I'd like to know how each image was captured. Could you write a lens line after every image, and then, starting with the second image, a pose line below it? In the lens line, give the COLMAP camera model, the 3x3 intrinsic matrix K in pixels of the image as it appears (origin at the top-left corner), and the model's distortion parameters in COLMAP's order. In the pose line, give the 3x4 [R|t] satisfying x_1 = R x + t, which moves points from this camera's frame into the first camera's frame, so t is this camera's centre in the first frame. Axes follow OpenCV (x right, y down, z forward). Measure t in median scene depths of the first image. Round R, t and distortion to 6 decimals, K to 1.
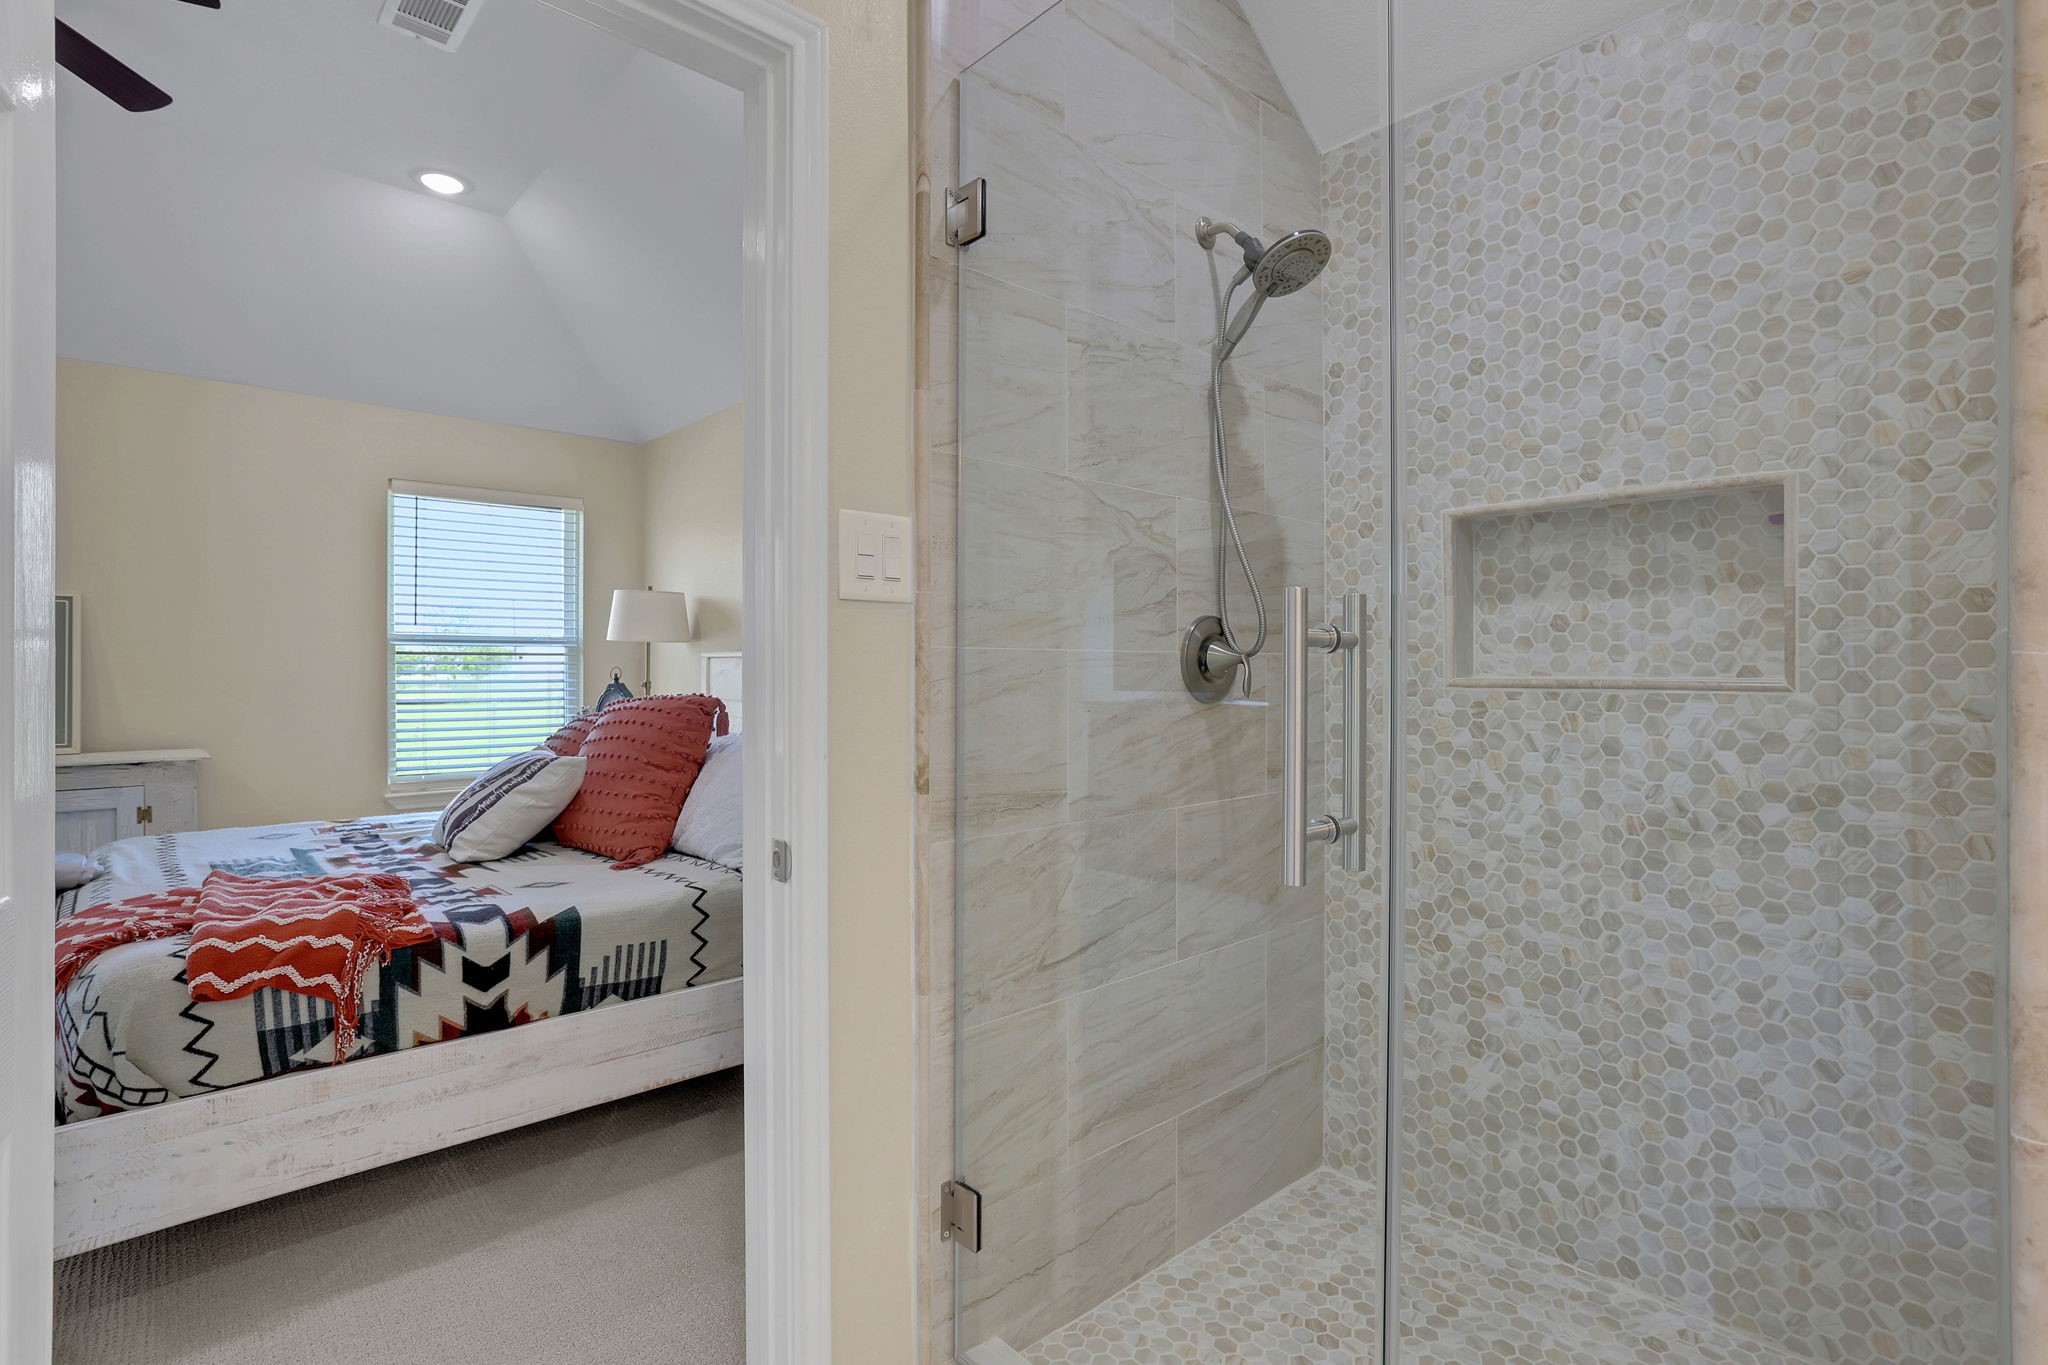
lens RADIAL K [[949.1, 0, 1029.1], [0, 949.1, 676.4], [0, 0, 1]] dist [-0.044644, 0.027922]
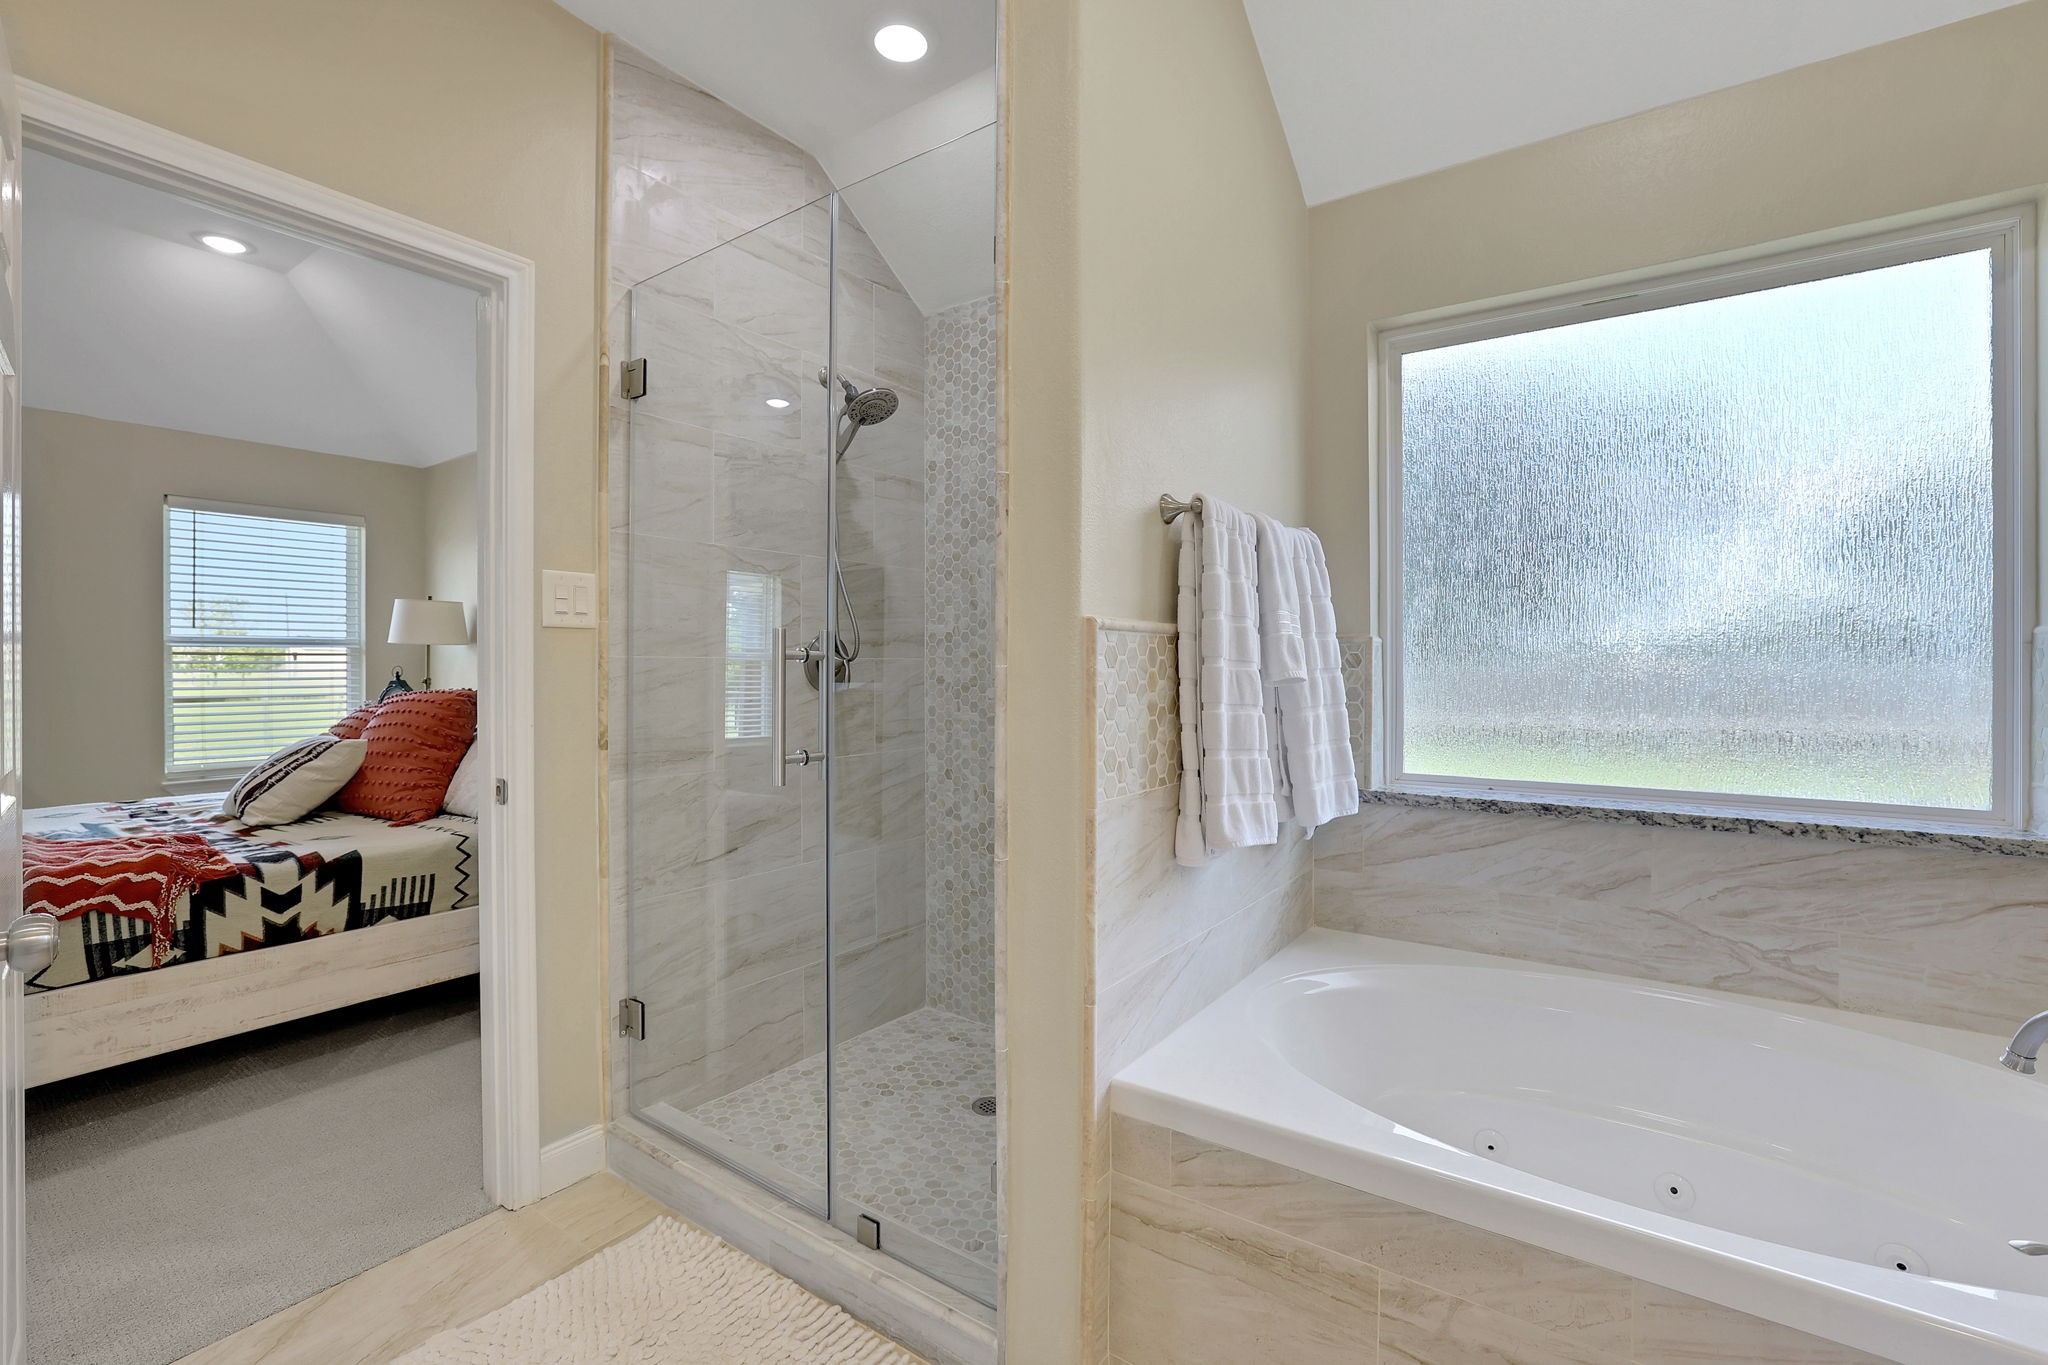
lens RADIAL K [[897.9, 0, 1038.7], [0, 897.9, 672.1], [0, 0, 1]] dist [-0.047677, 0.019809]
pose [[0.978120, -0.002457, 0.208025, 0.216942], [0.002365, 0.999997, 0.000688, -0.003474], [-0.208026, -0.000181, 0.978123, -0.445550]]
